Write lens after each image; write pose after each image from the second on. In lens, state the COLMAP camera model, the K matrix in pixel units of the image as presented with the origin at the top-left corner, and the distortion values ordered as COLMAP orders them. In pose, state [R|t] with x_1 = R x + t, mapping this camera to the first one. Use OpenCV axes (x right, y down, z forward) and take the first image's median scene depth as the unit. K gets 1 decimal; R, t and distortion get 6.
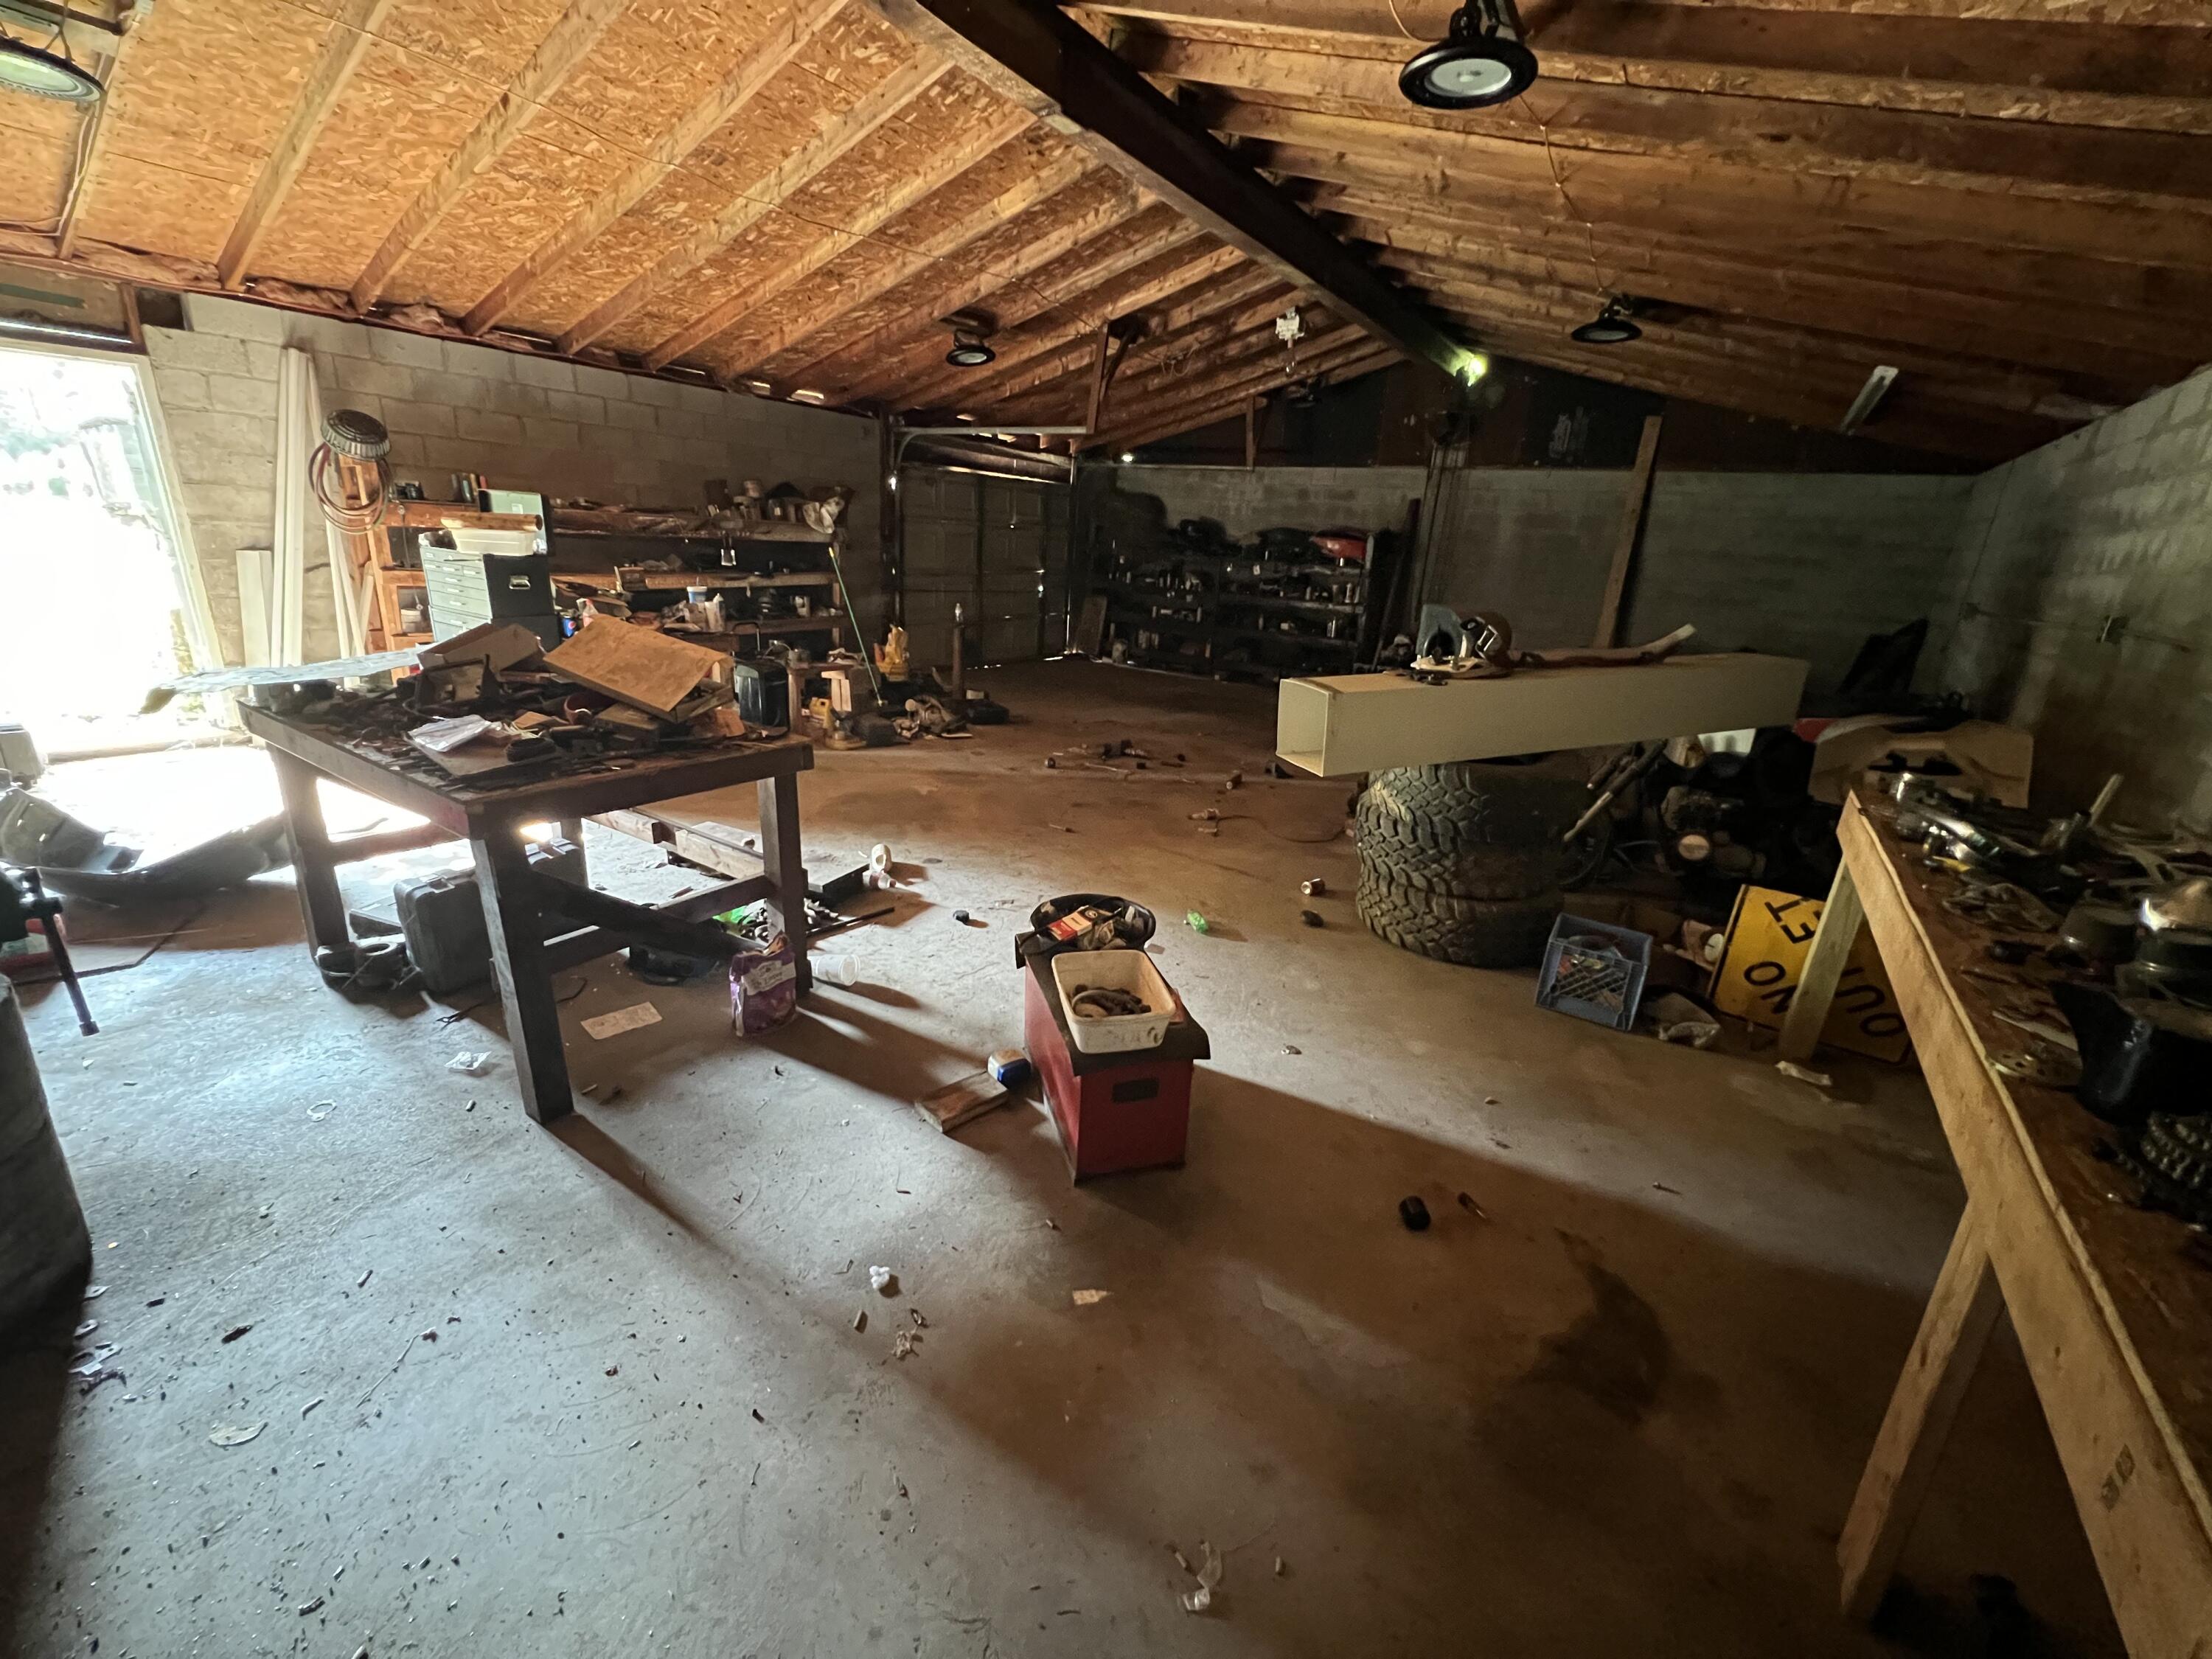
lens RADIAL K [[886.3, 0, 1103.7], [0, 886.3, 835.6], [0, 0, 1]] dist [-0.001924, 0.000228]
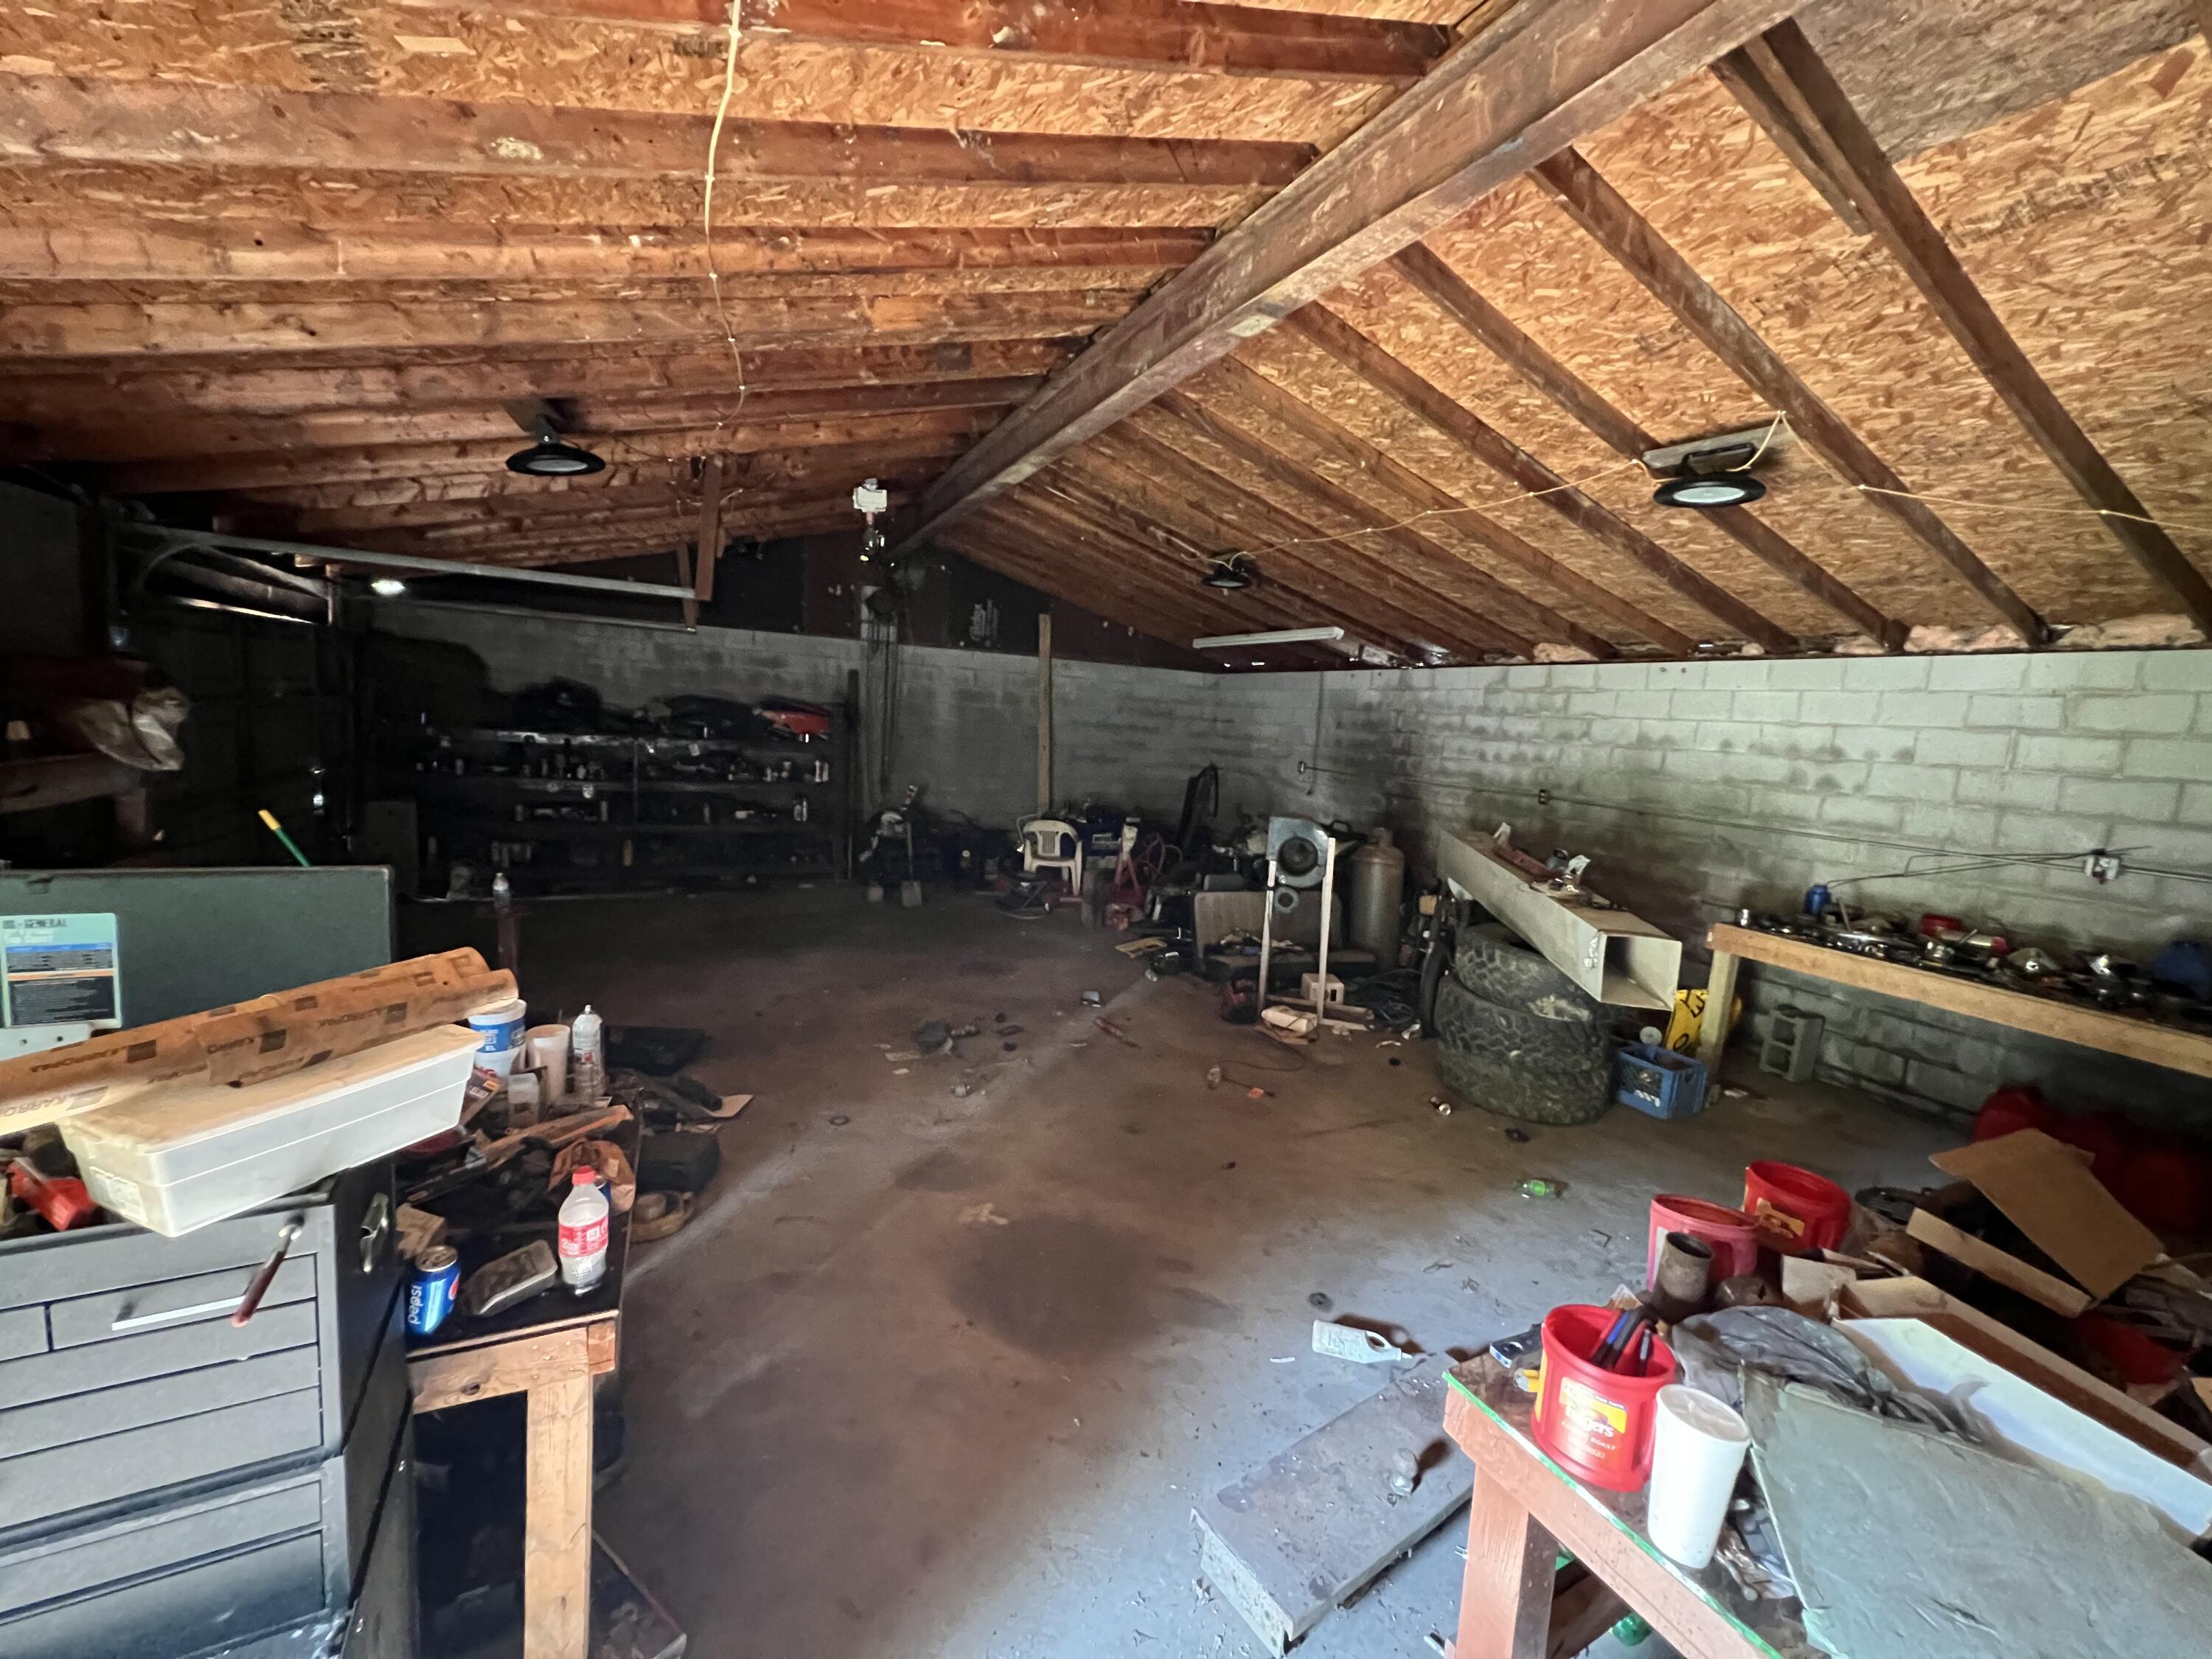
lens RADIAL K [[886.3, 0, 1095.8], [0, 886.3, 828.7], [0, 0, 1]] dist [-0.001924, 0.000228]
pose [[0.490285, -0.140518, 0.860160, -0.406235], [0.245127, 0.969312, 0.018629, -0.188265], [-0.836381, 0.201715, 0.509684, 0.368374]]
